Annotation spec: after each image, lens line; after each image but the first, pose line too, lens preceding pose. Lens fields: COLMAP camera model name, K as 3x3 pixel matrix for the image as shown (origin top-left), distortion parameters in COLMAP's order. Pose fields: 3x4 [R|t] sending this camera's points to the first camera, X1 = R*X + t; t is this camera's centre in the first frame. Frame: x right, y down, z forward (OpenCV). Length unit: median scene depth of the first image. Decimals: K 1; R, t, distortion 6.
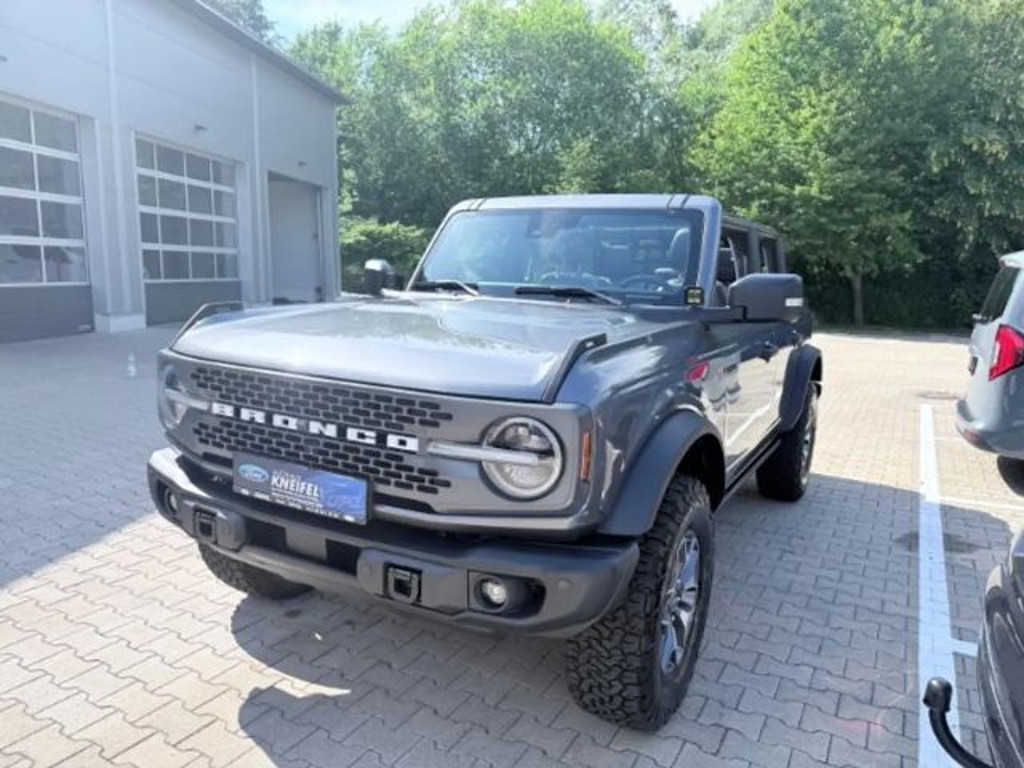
lens RADIAL K [[734.5, 0, 517.3], [0, 734.5, 385.3], [0, 0, 1]] dist [0.041117, -0.045110]
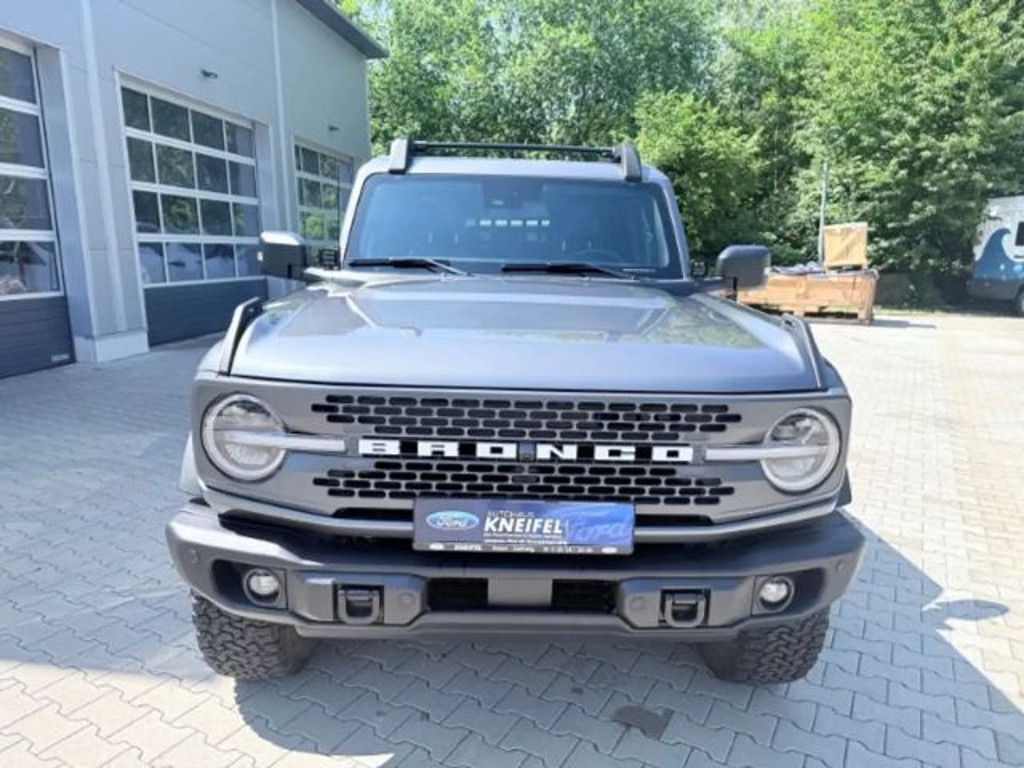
lens RADIAL K [[734.5, 0, 511.3], [0, 734.5, 377.3], [0, 0, 1]] dist [0.041117, -0.045110]
pose [[0.864505, -0.107365, 0.491023, -0.507169], [0.084355, 0.994055, 0.068840, -0.061515], [-0.495494, -0.018093, 0.868423, 0.221068]]
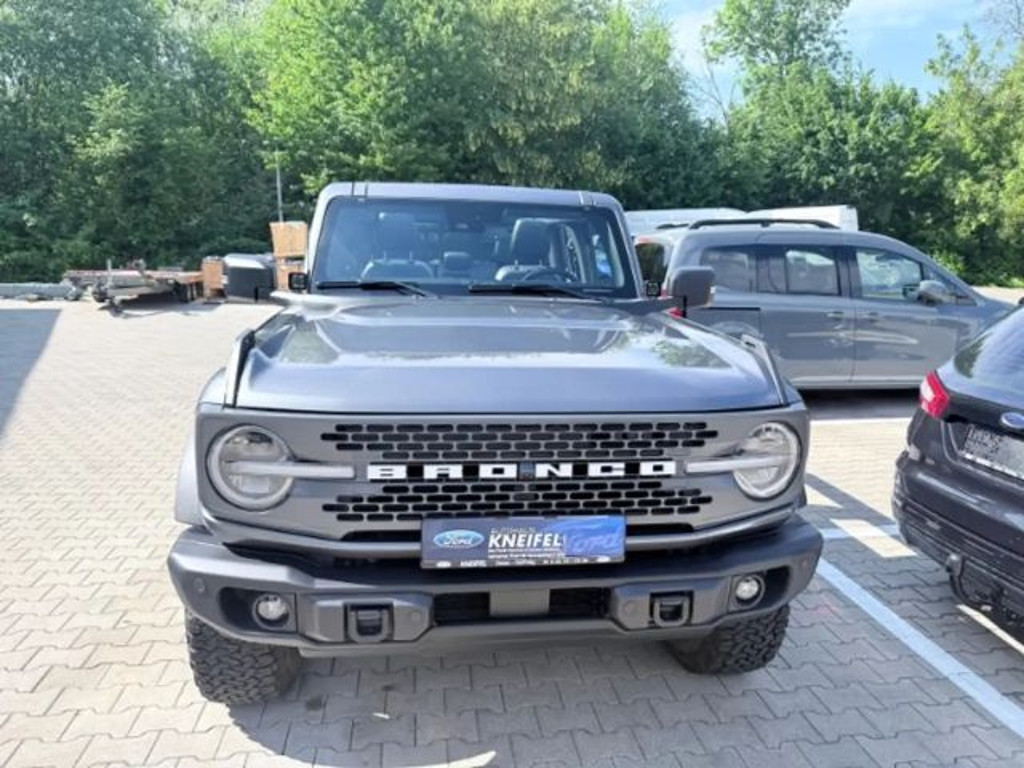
lens RADIAL K [[734.5, 0, 516.8], [0, 734.5, 377.8], [0, 0, 1]] dist [0.041117, -0.045110]
pose [[0.801899, -0.123040, 0.584653, -0.580096], [0.099502, 0.992402, 0.072376, -0.087161], [-0.589116, 0.000136, 0.808049, 0.219743]]
